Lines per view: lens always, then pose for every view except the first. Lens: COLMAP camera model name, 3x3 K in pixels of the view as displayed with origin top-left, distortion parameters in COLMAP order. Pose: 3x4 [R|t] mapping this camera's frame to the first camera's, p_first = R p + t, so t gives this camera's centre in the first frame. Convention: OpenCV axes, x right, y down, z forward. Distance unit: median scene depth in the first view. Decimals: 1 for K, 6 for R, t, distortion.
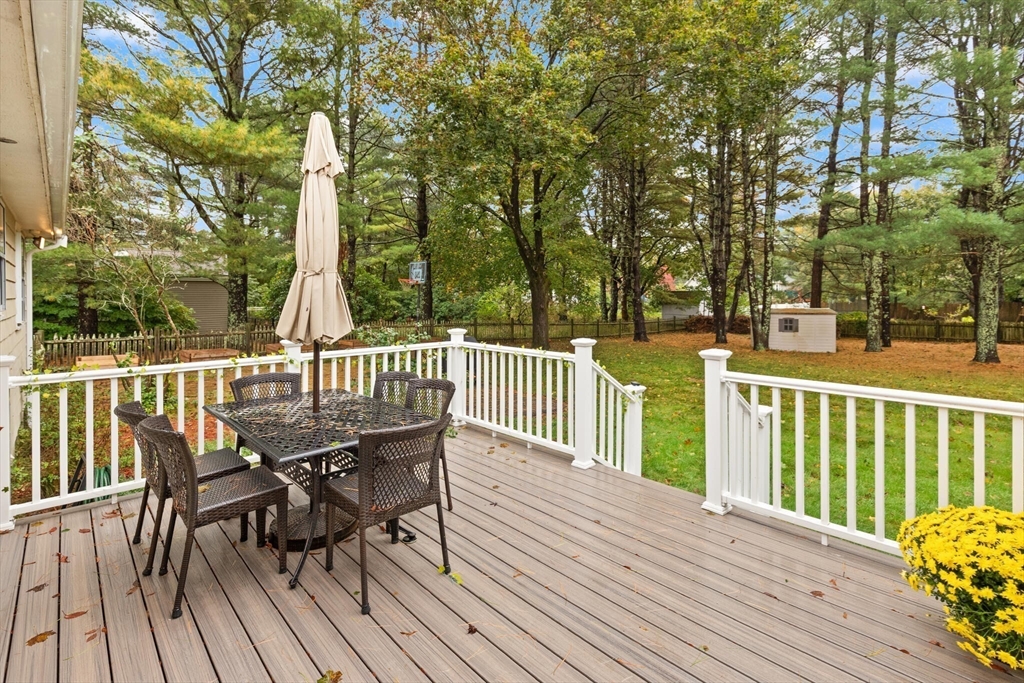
lens RADIAL K [[464.5, 0, 504.8], [0, 464.5, 313.5], [0, 0, 1]] dist [0.004476, 0.000254]
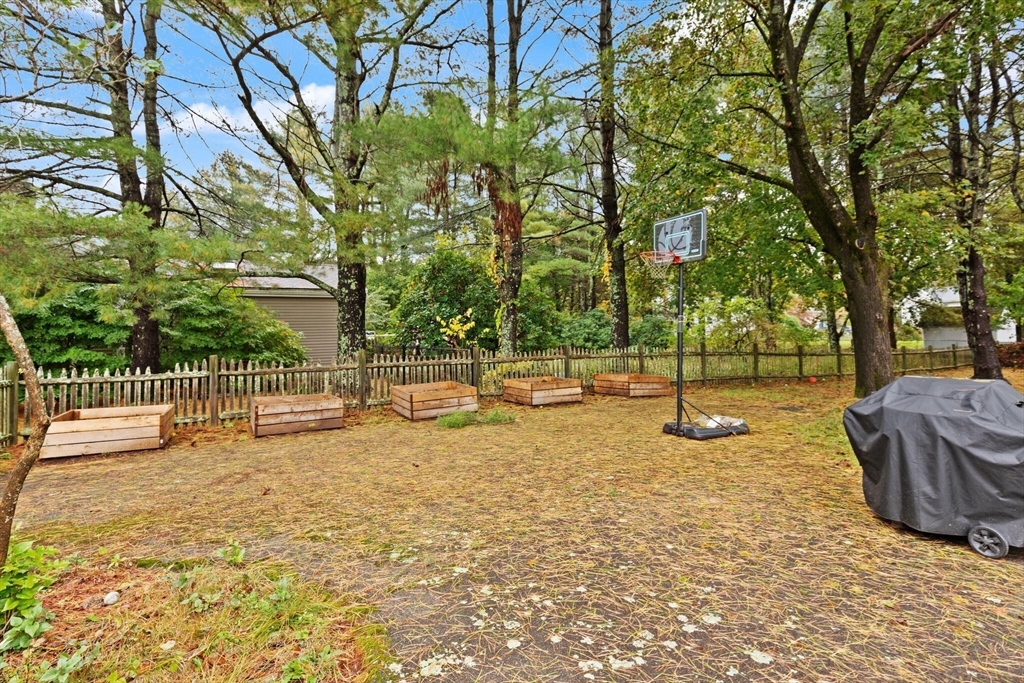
lens RADIAL K [[464.5, 0, 512.3], [0, 464.5, 344.9], [0, 0, 1]] dist [0.004476, 0.000254]
pose [[0.970241, -0.009580, -0.241953, -0.218970], [0.008232, 0.999944, -0.006578, 0.018950], [0.242002, 0.004391, 0.970266, 0.463231]]
